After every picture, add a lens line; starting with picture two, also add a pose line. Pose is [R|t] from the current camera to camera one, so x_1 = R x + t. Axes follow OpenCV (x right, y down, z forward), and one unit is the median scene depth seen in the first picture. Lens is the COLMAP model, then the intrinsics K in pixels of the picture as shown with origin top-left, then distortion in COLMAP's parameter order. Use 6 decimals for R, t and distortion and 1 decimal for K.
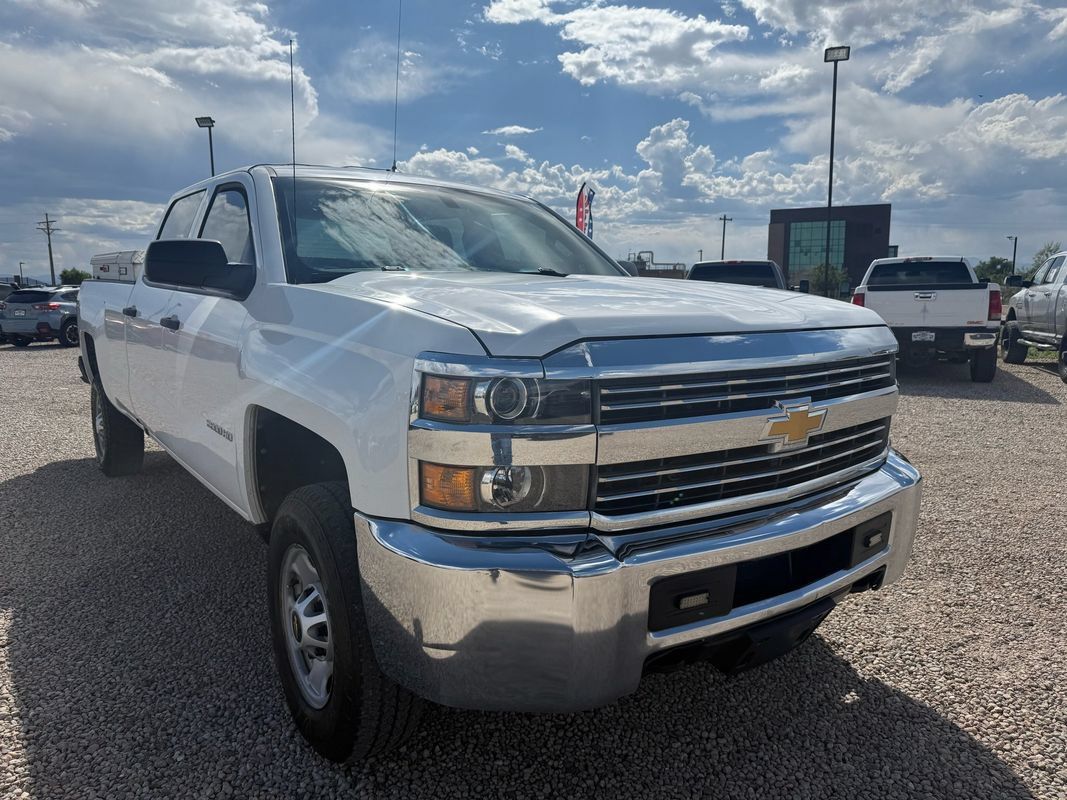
lens RADIAL K [[773.5, 0, 538.0], [0, 773.5, 396.4], [0, 0, 1]] dist [0.025488, -0.025753]
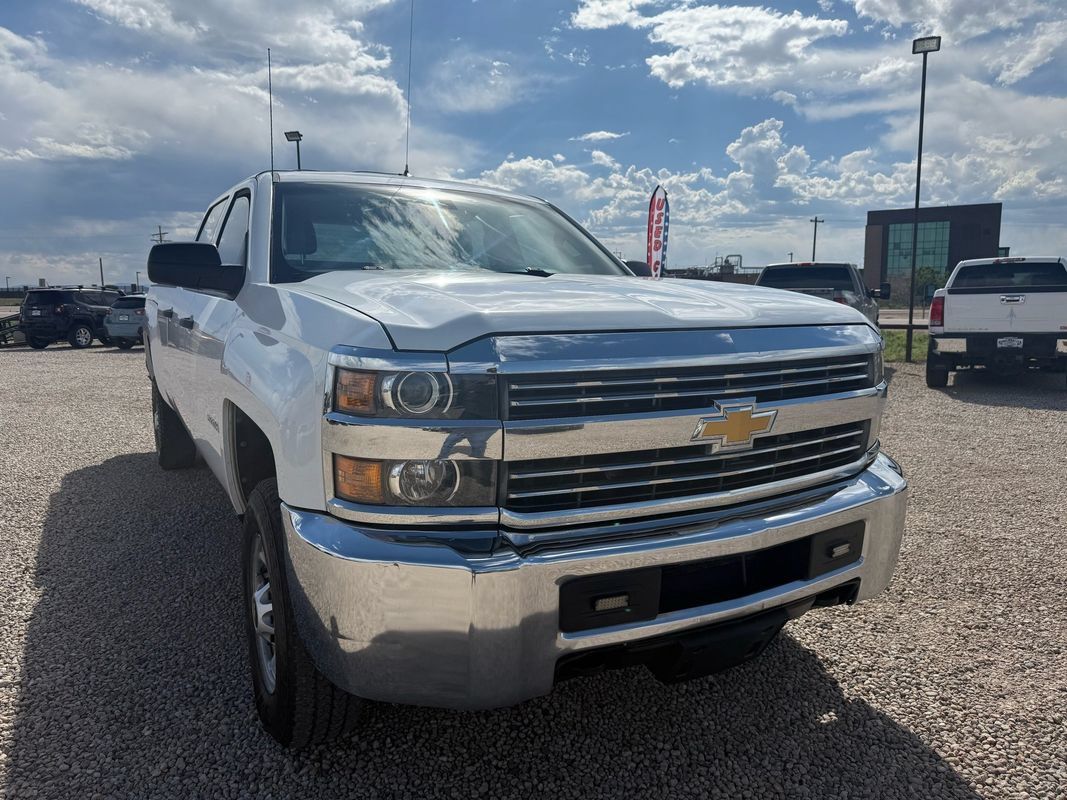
lens RADIAL K [[773.5, 0, 532.3], [0, 773.5, 401.9], [0, 0, 1]] dist [0.025488, -0.025753]
pose [[0.992180, 0.013944, -0.124038, 0.127888], [-0.014122, 0.999900, -0.000551, 0.007264], [0.124018, 0.002298, 0.992277, 0.012955]]
